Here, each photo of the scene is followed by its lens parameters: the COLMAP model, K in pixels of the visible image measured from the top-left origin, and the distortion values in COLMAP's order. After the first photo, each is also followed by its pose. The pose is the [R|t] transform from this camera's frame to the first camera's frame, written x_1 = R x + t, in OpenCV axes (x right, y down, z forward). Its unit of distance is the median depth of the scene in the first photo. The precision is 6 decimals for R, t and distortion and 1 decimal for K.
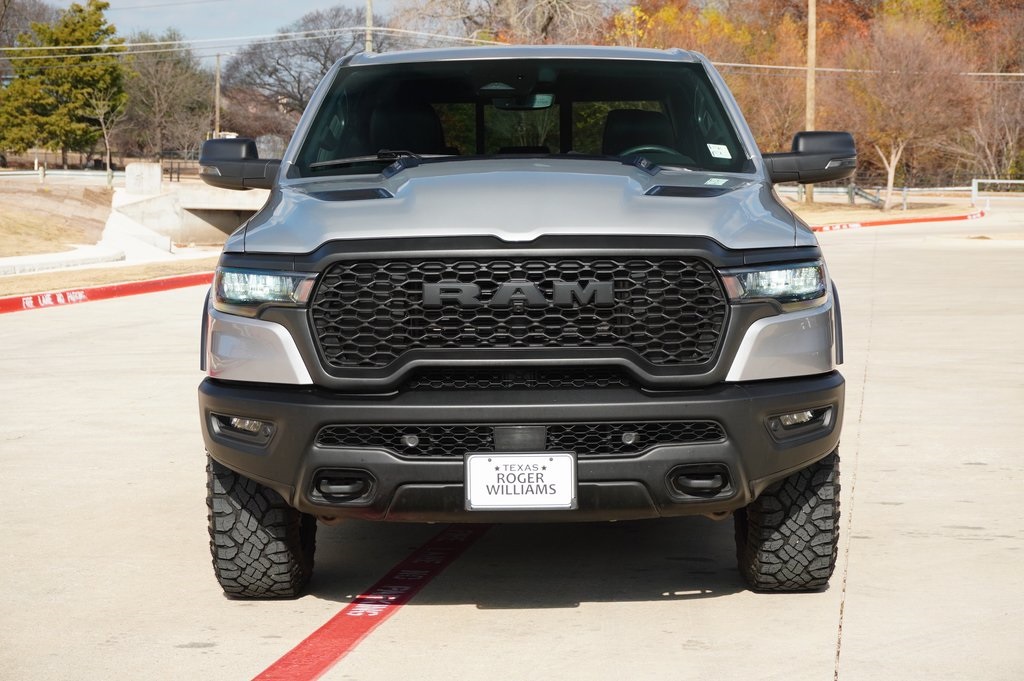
lens RADIAL K [[2194.8, 0, 512.0], [0, 2194.8, 340.5], [0, 0, 1]] dist [-0.113993, 2.172778]
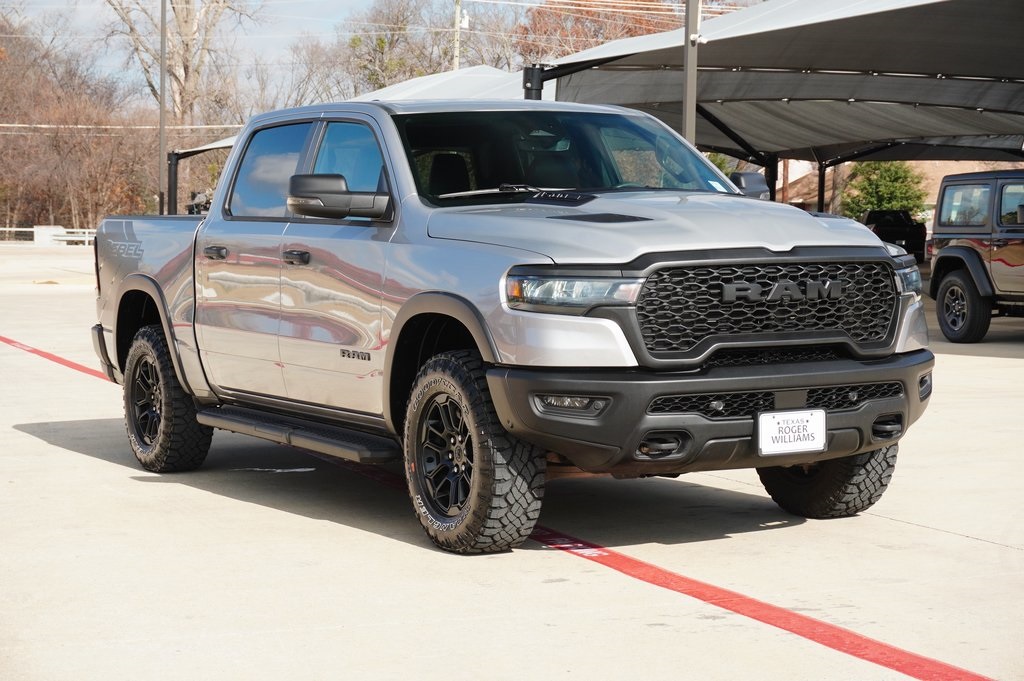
lens RADIAL K [[2194.8, 0, 512.0], [0, 2194.8, 340.5], [0, 0, 1]] dist [-0.113993, 2.172778]
pose [[0.868237, -0.029024, 0.495301, -0.792769], [0.039850, 0.999142, -0.011308, 0.016960], [-0.494548, 0.029555, 0.868648, -0.066914]]
